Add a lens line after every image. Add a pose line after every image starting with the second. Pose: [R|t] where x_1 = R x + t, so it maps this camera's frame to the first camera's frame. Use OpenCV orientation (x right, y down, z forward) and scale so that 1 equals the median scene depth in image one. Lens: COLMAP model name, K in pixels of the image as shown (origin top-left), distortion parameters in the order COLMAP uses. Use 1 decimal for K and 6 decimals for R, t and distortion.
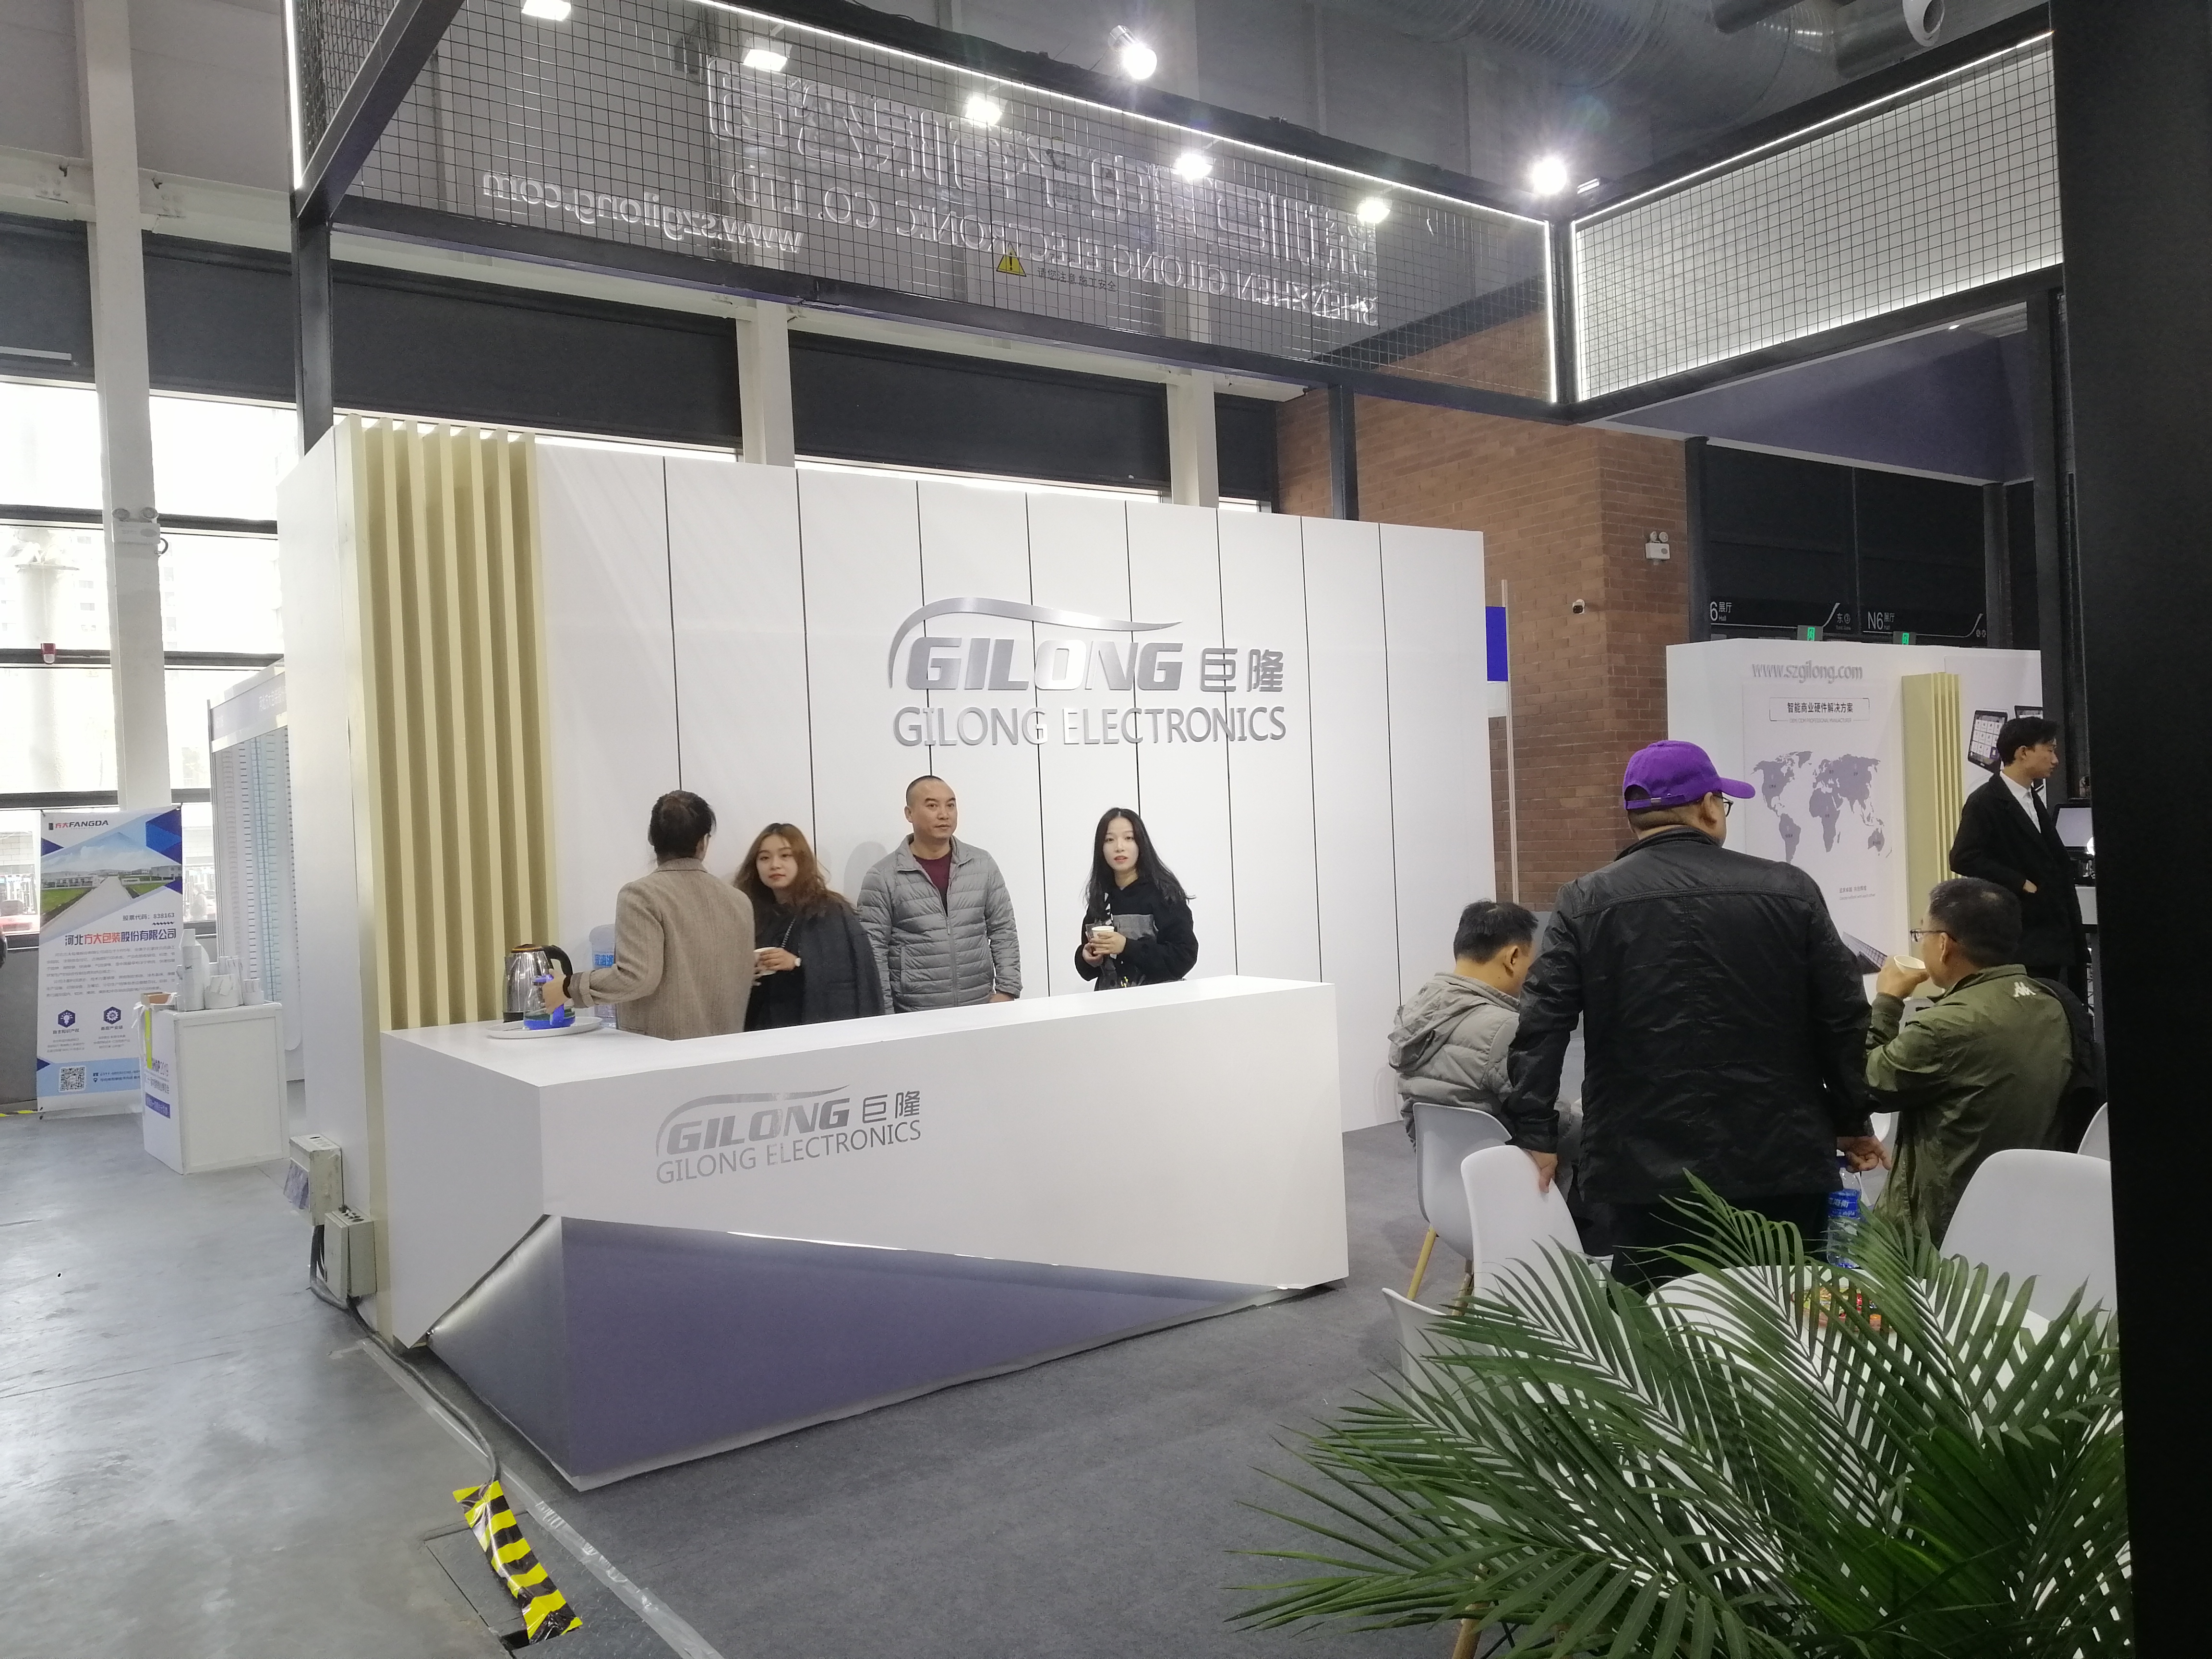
lens RADIAL K [[1678.4, 0, 1106.0], [0, 1678.4, 829.5], [0, 0, 1]] dist [0.082416, -0.129902]
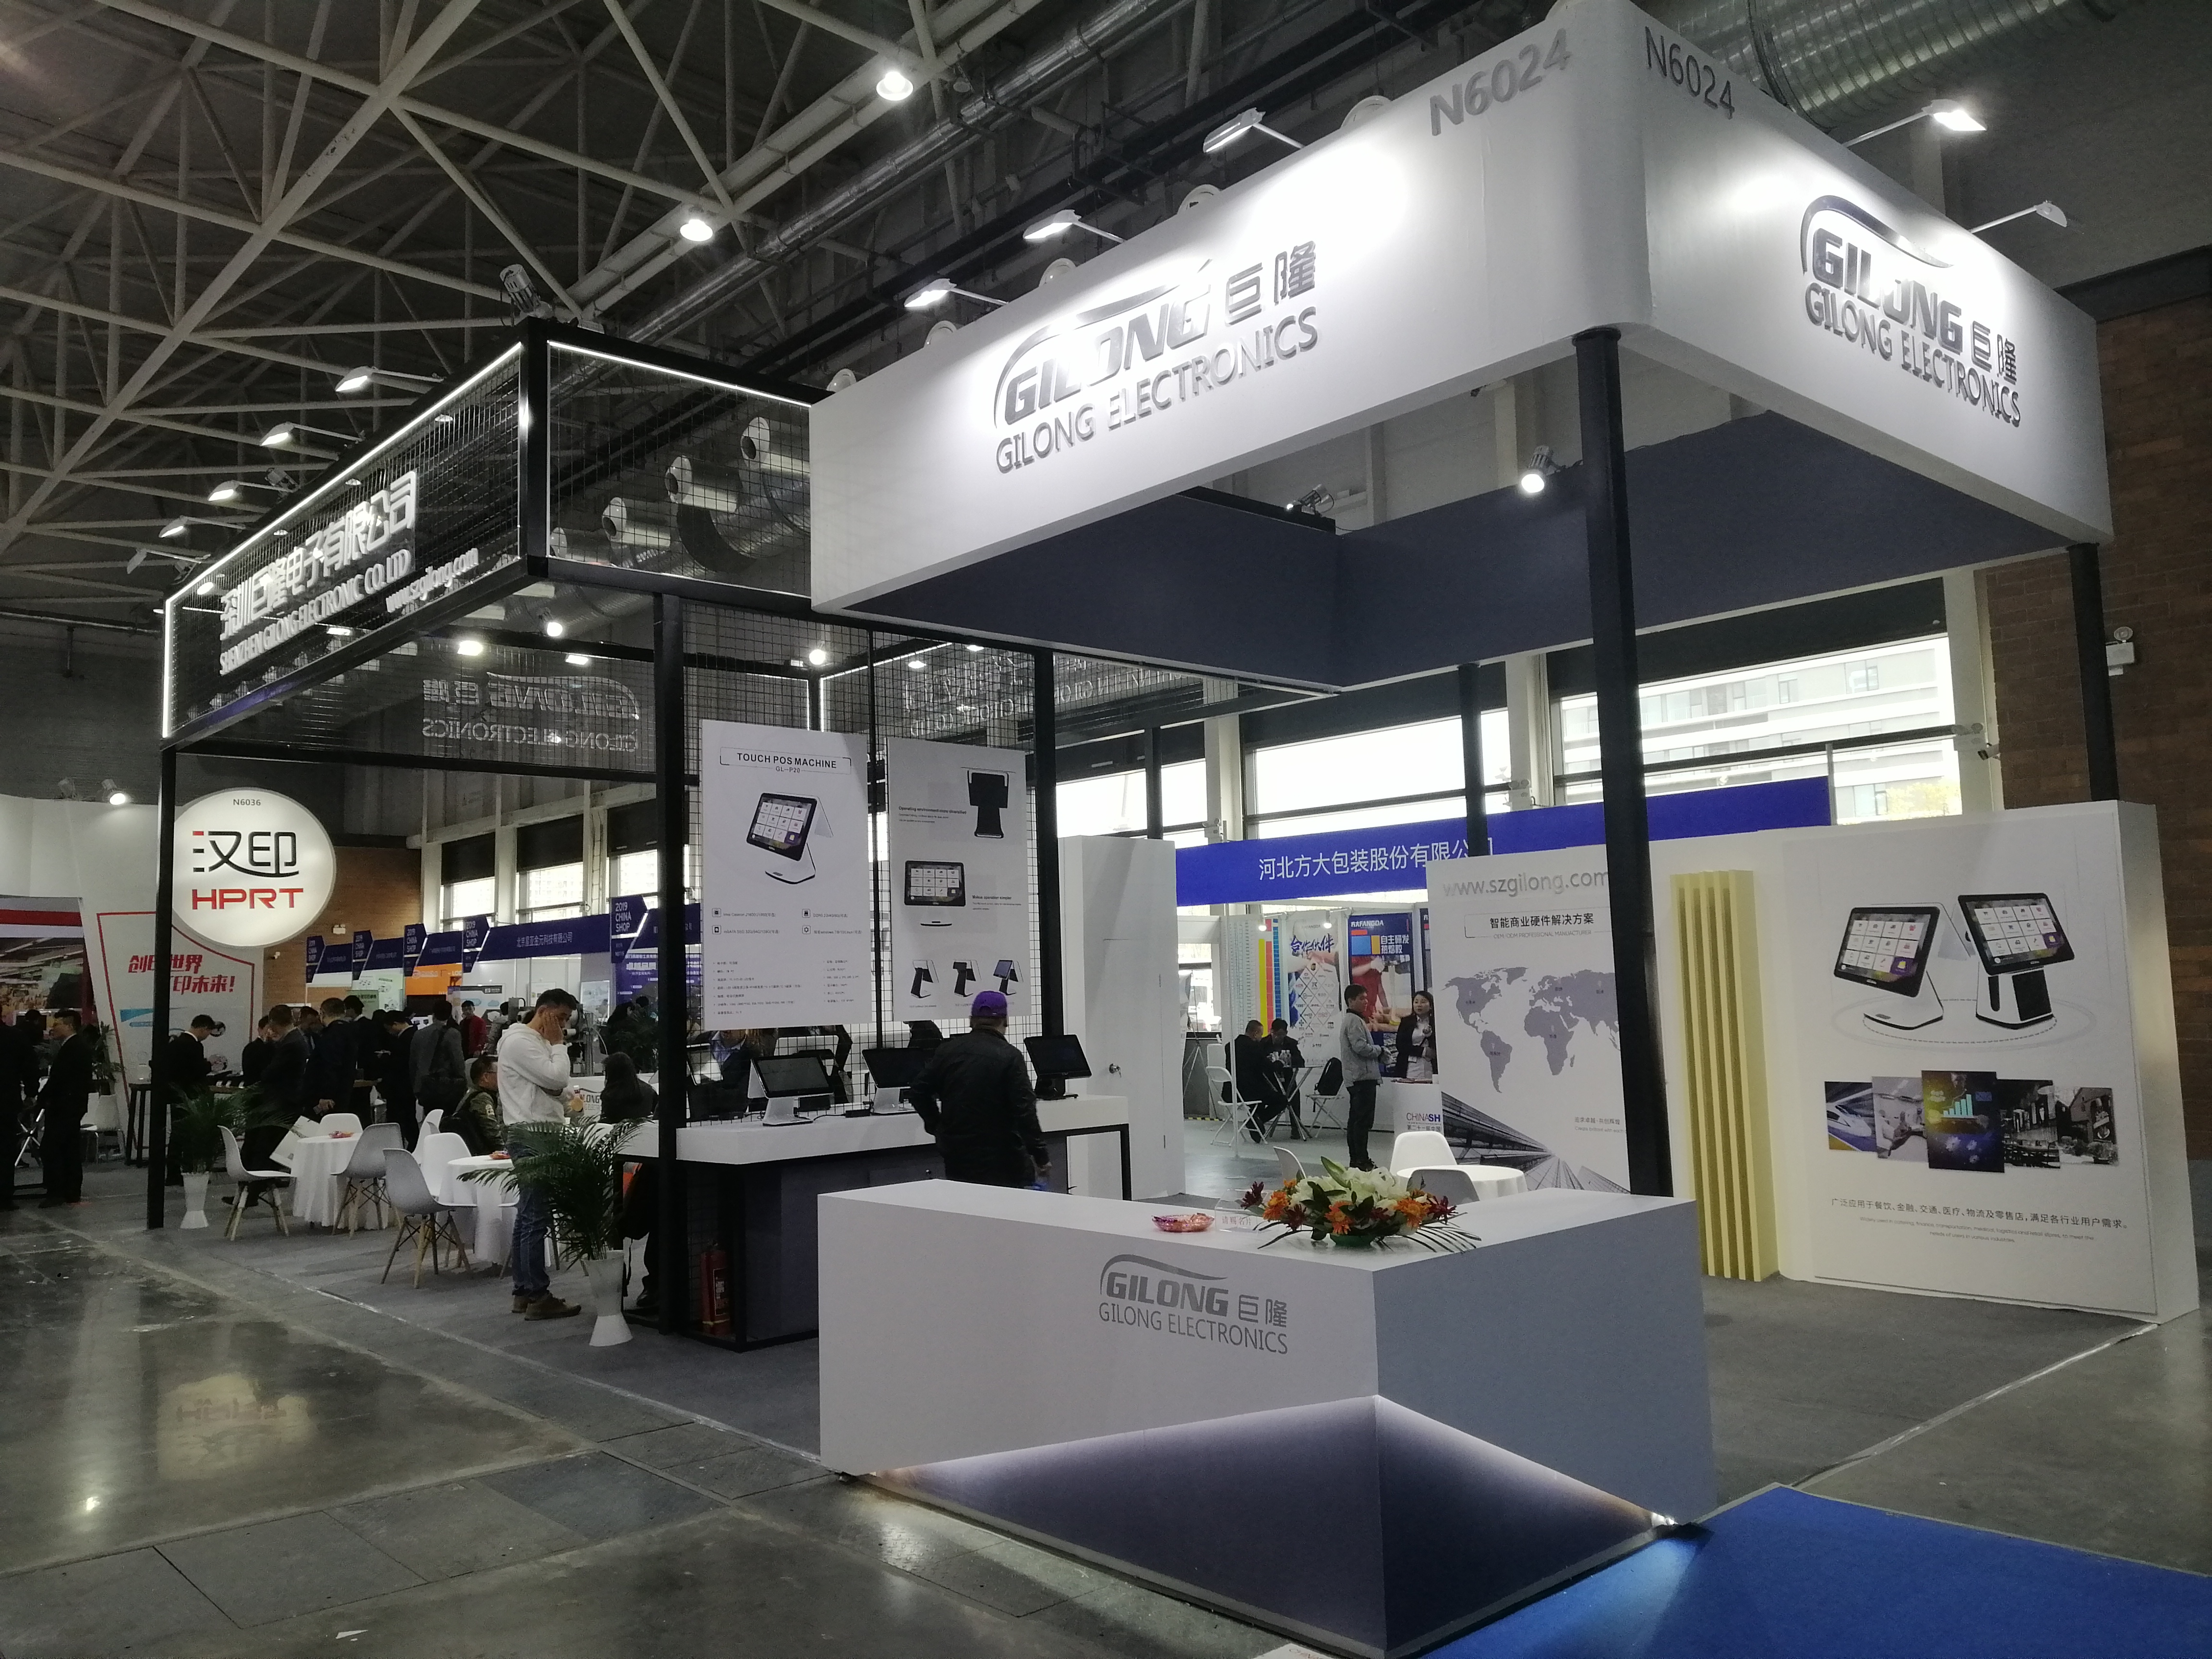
lens RADIAL K [[1649.6, 0, 1106.0], [0, 1649.6, 829.5], [0, 0, 1]] dist [0.132733, -0.237261]
pose [[0.115261, -0.053475, -0.991895, 1.936164], [0.012598, 0.998548, -0.052370, -0.113259], [0.993255, -0.006460, 0.115768, 0.953202]]
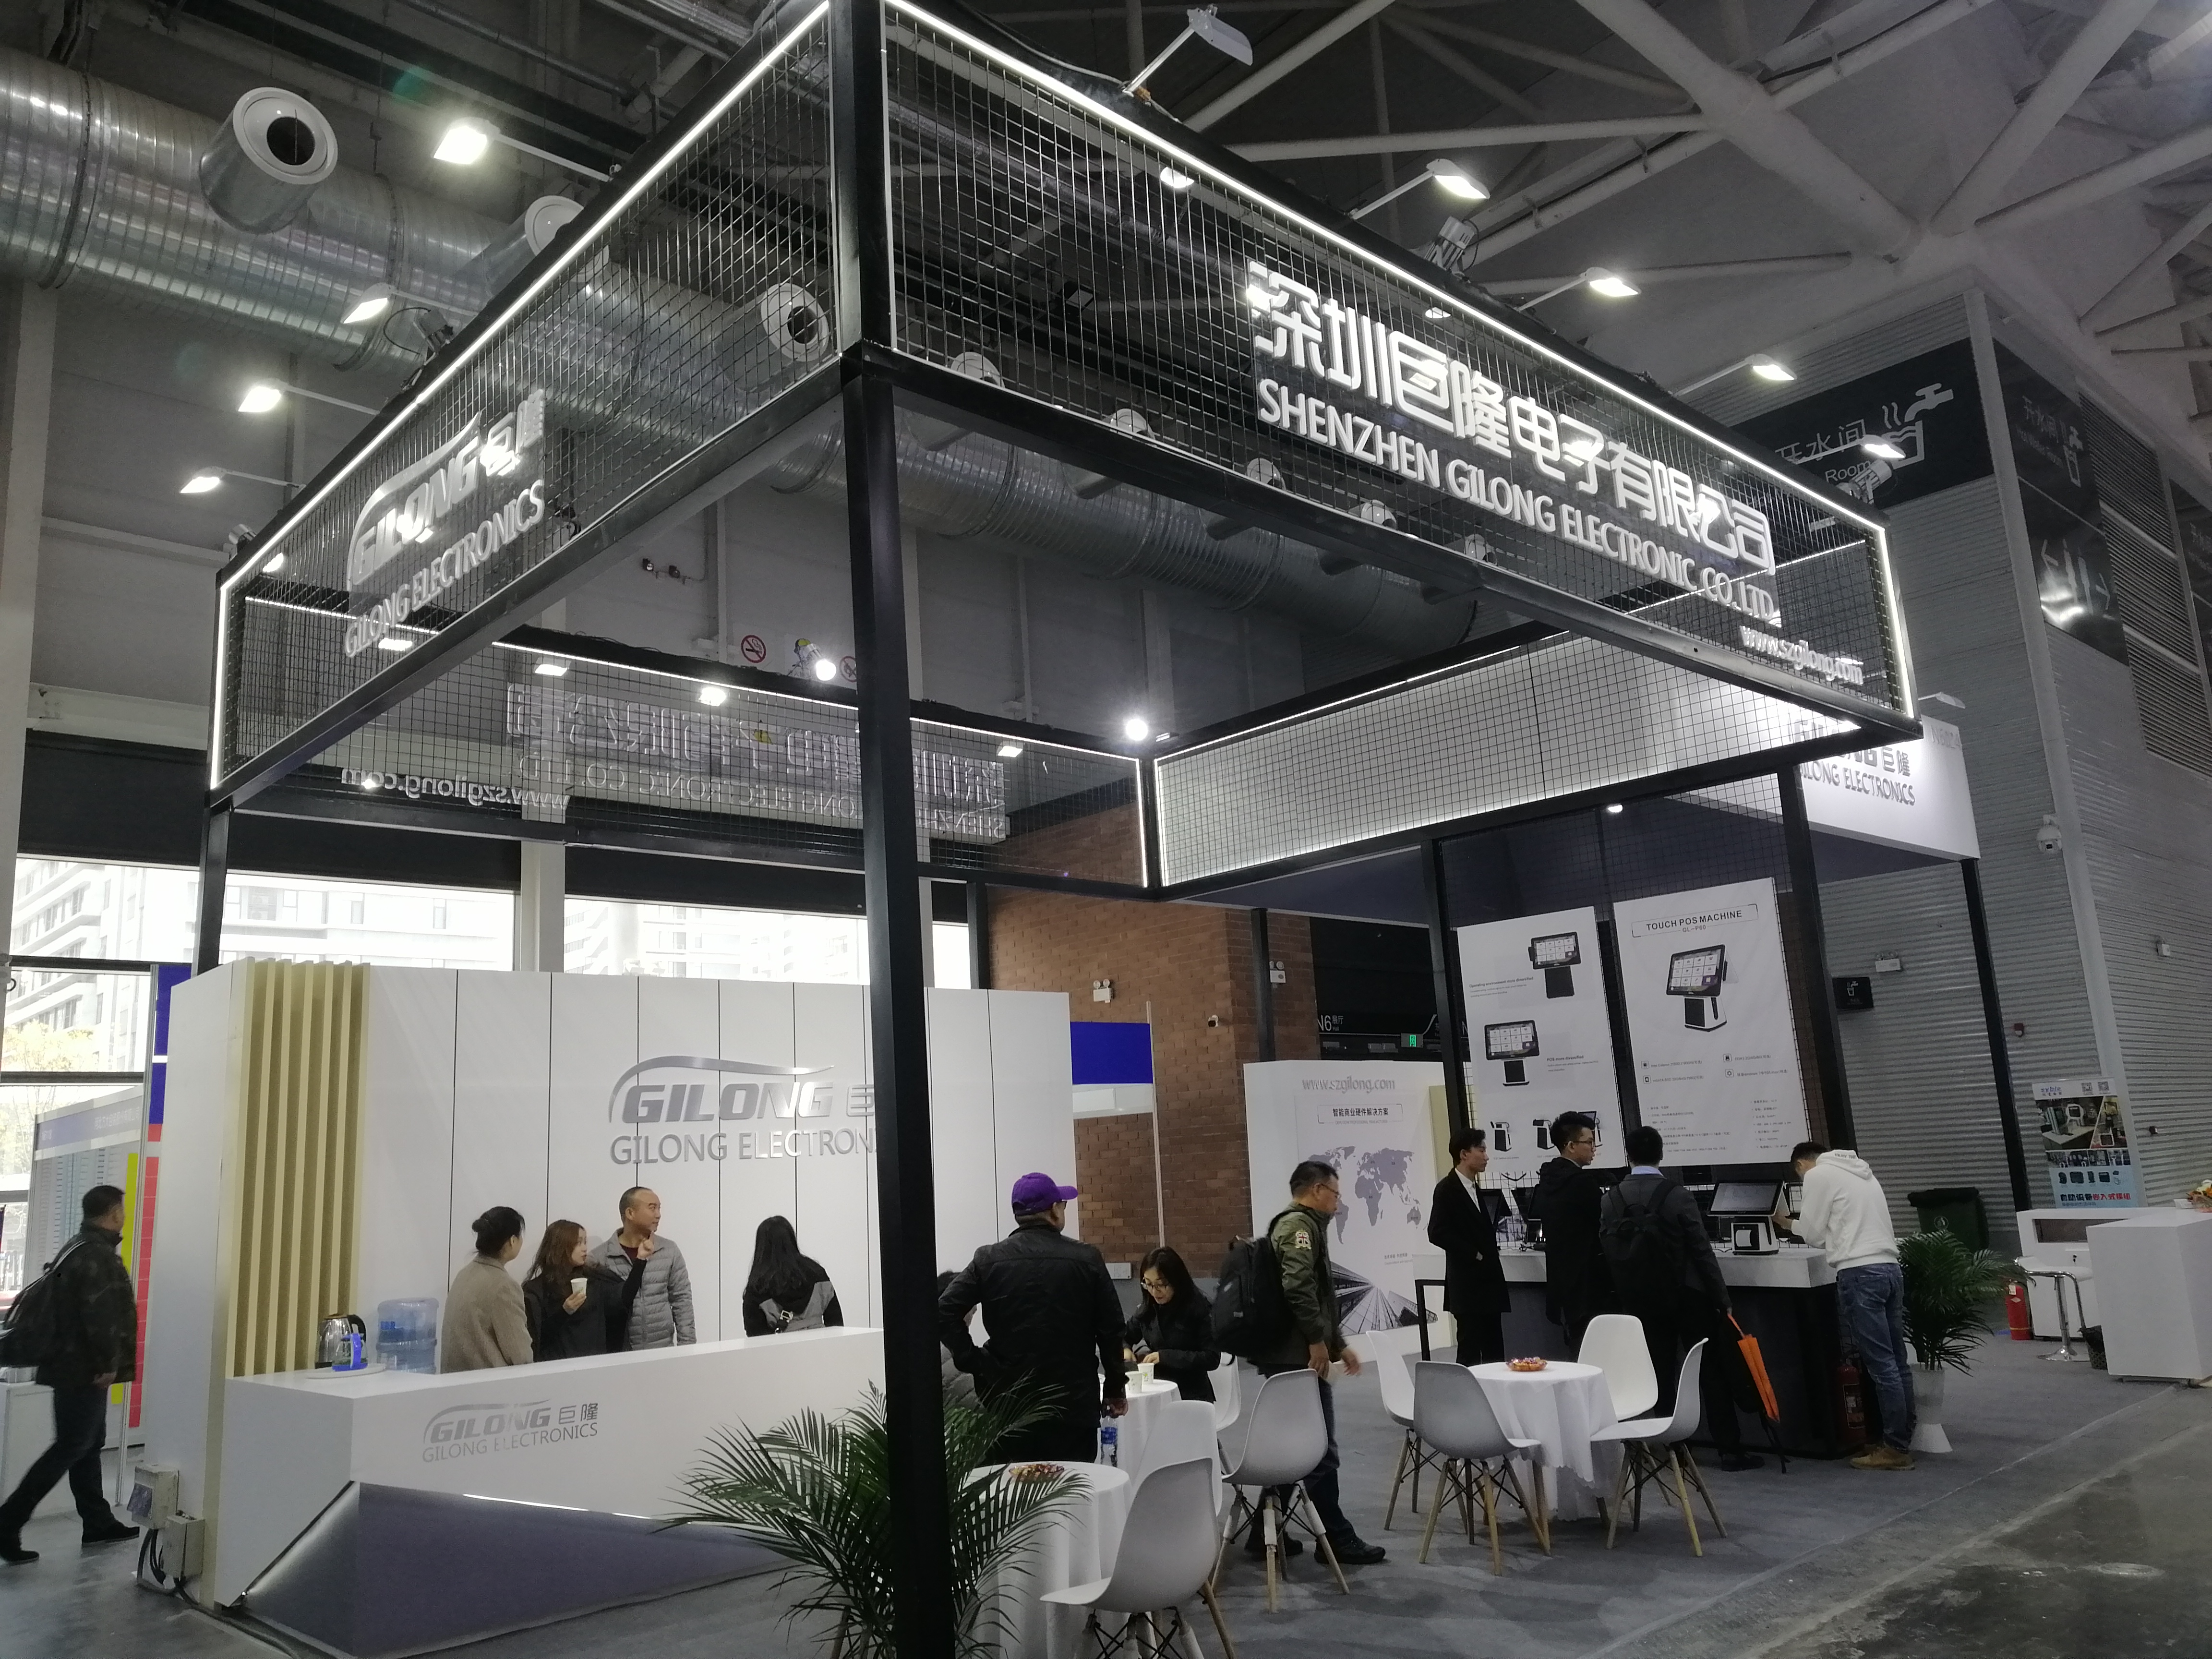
lens RADIAL K [[1649.6, 0, 1106.0], [0, 1649.6, 829.5], [0, 0, 1]] dist [0.132733, -0.237261]
pose [[0.991417, 0.017651, 0.129542, 0.081723], [0.011043, 0.975998, -0.217501, -0.011759], [-0.130271, 0.217064, 0.967426, -0.385663]]
